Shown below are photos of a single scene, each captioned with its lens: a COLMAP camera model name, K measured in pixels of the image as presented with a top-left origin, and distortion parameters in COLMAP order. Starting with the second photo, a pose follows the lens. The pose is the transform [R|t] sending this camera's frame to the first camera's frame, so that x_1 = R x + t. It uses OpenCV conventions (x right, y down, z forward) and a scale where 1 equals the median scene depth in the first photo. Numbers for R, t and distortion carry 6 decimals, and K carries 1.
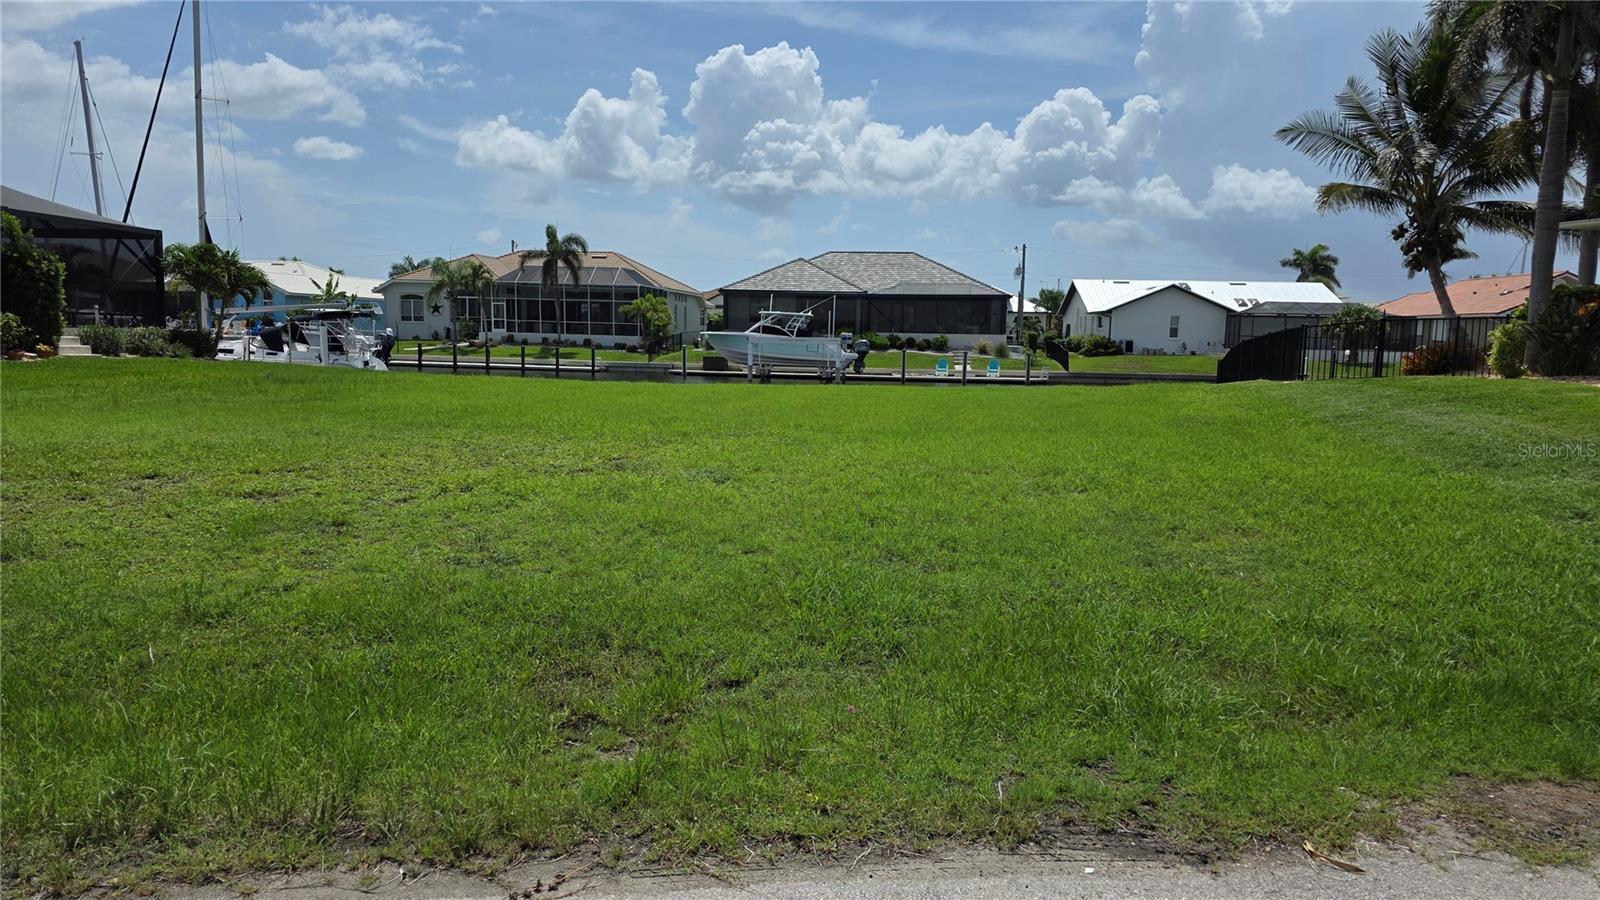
lens RADIAL K [[1089.2, 0, 794.1], [0, 1089.2, 484.2], [0, 0, 1]] dist [0.091007, -0.118491]
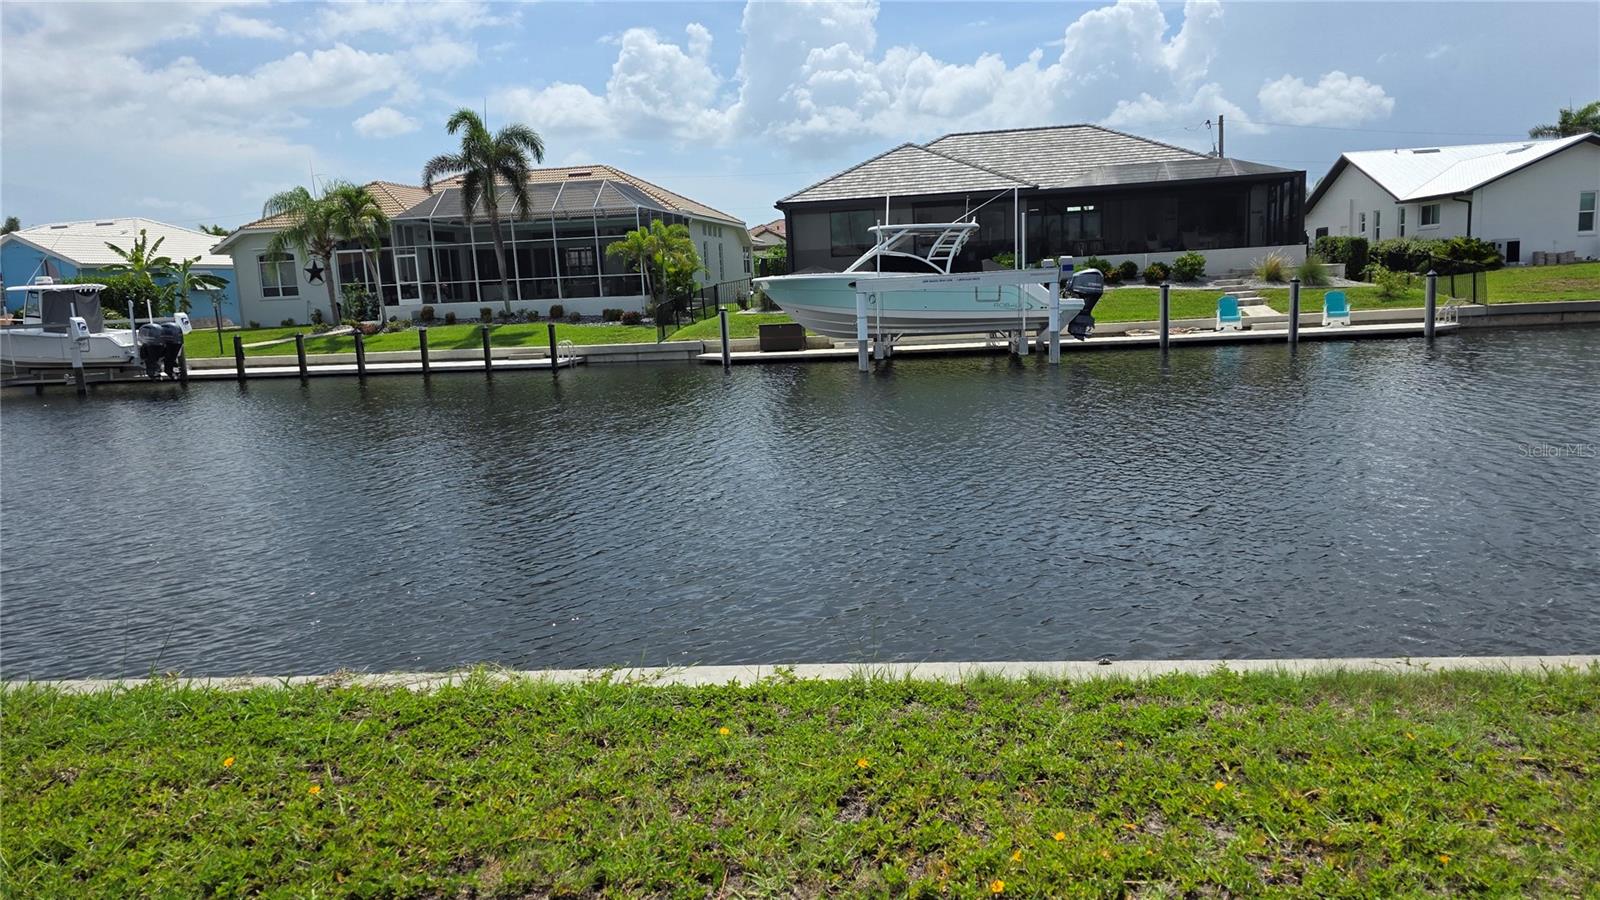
lens RADIAL K [[1058.2, 0, 804.6], [0, 1058.2, 450.0], [0, 0, 1]] dist [0.050820, -0.050244]
pose [[0.996863, -0.063436, -0.047318, -0.039265], [0.064759, 0.997537, 0.026961, -0.069629], [0.045492, -0.029941, 0.998516, 0.484820]]
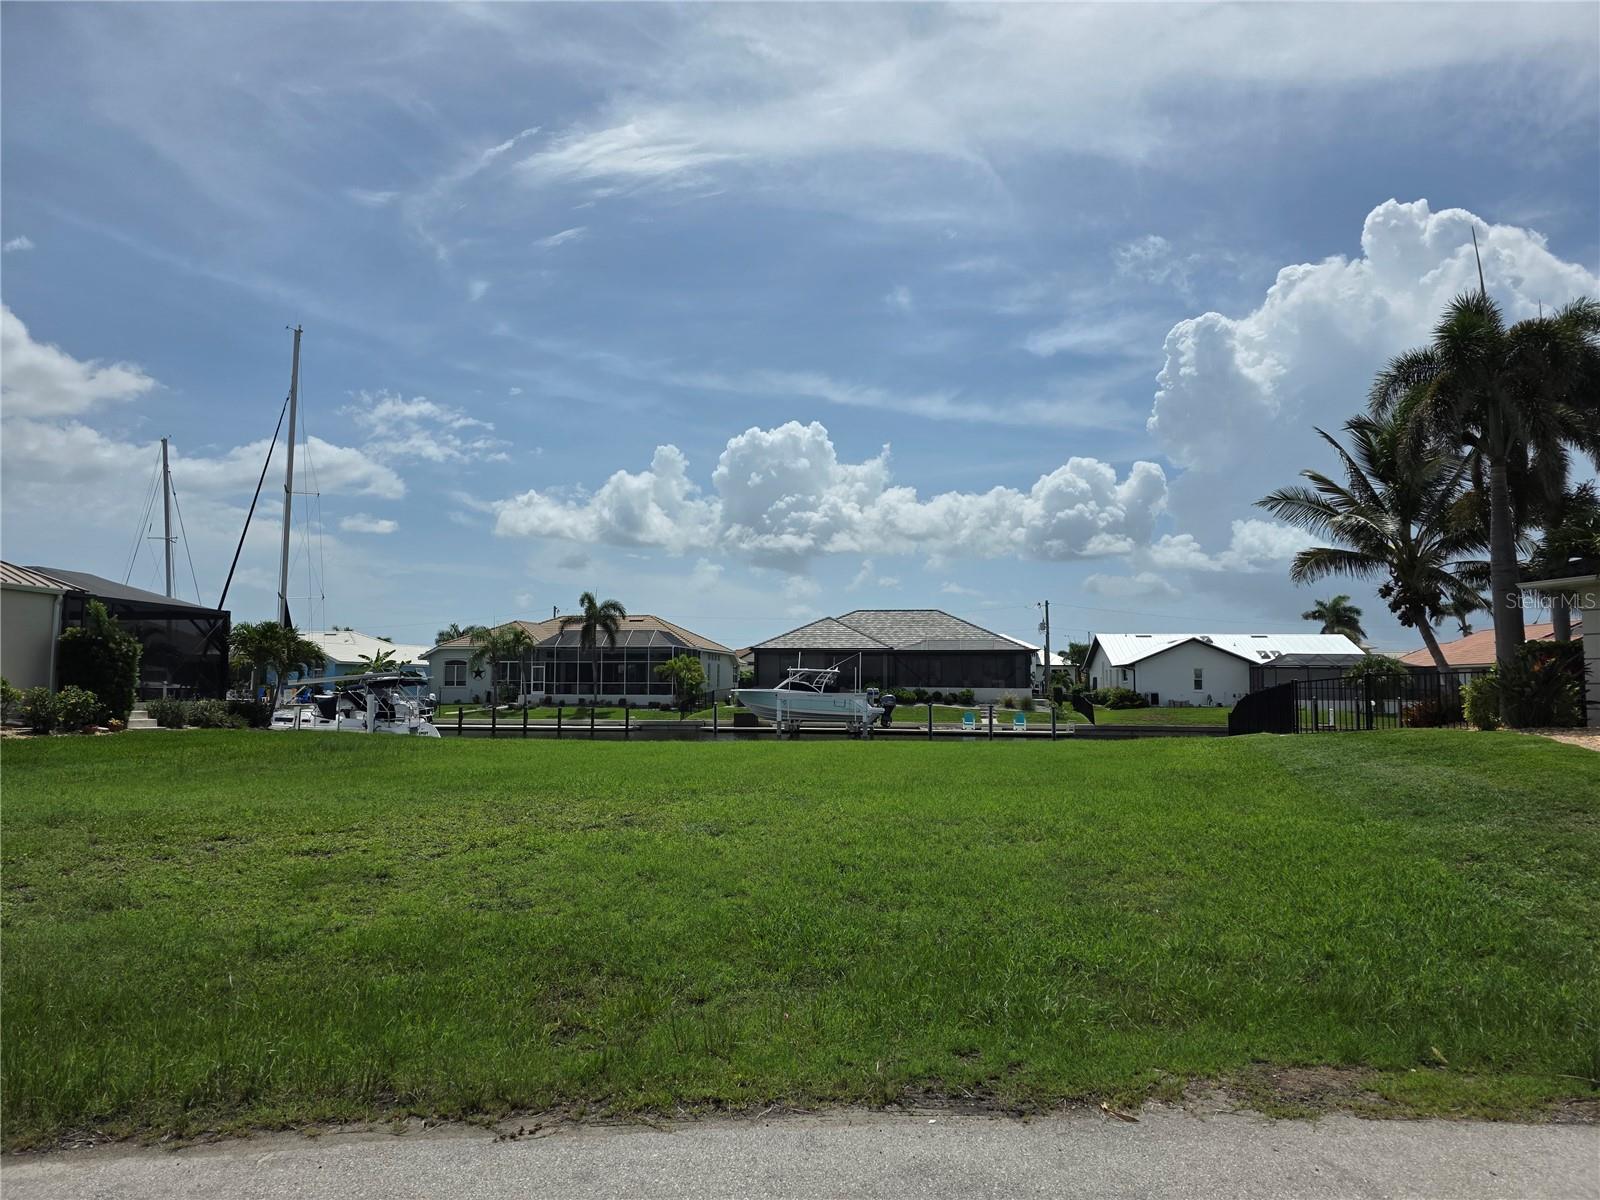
lens RADIAL K [[1189.6, 0, 807.4], [0, 1189.6, 608.0], [0, 0, 1]] dist [0.085471, -0.107594]
pose [[0.998792, -0.020465, -0.044678, 0.038969], [0.011306, 0.980468, -0.196356, 0.005233], [0.047824, 0.195613, 0.979514, -0.110576]]
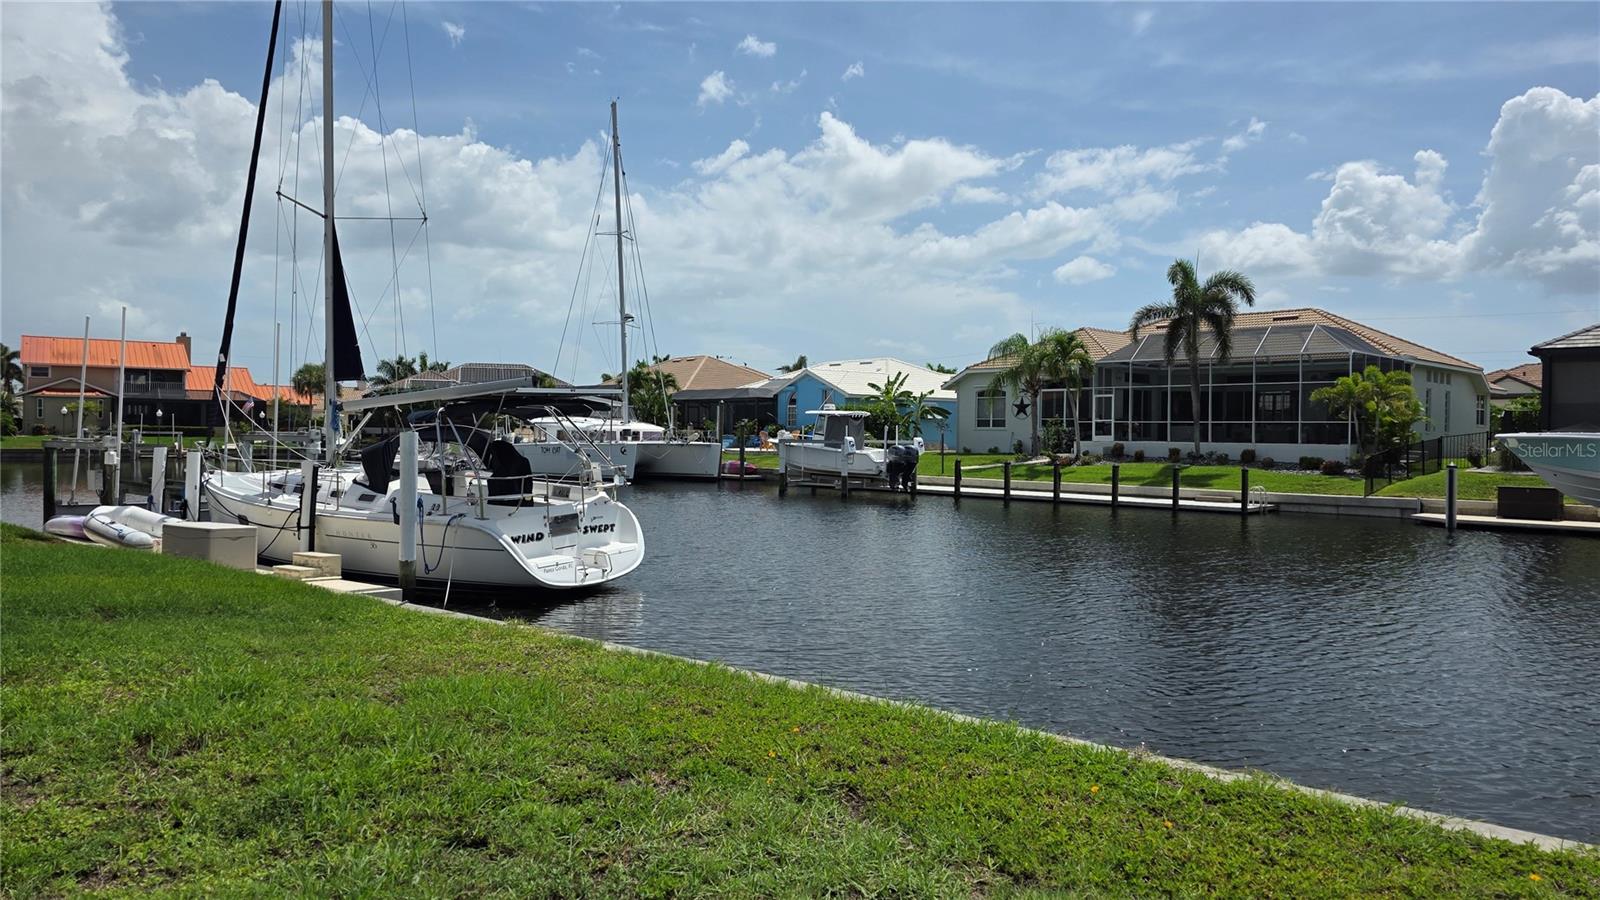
lens RADIAL K [[1058.2, 0, 804.6], [0, 1058.2, 450.0], [0, 0, 1]] dist [0.050820, -0.050244]
pose [[0.798803, -0.006572, -0.601557, -0.043677], [-0.066577, 0.992832, -0.099253, -0.068782], [0.597898, 0.119334, 0.792640, 0.464011]]
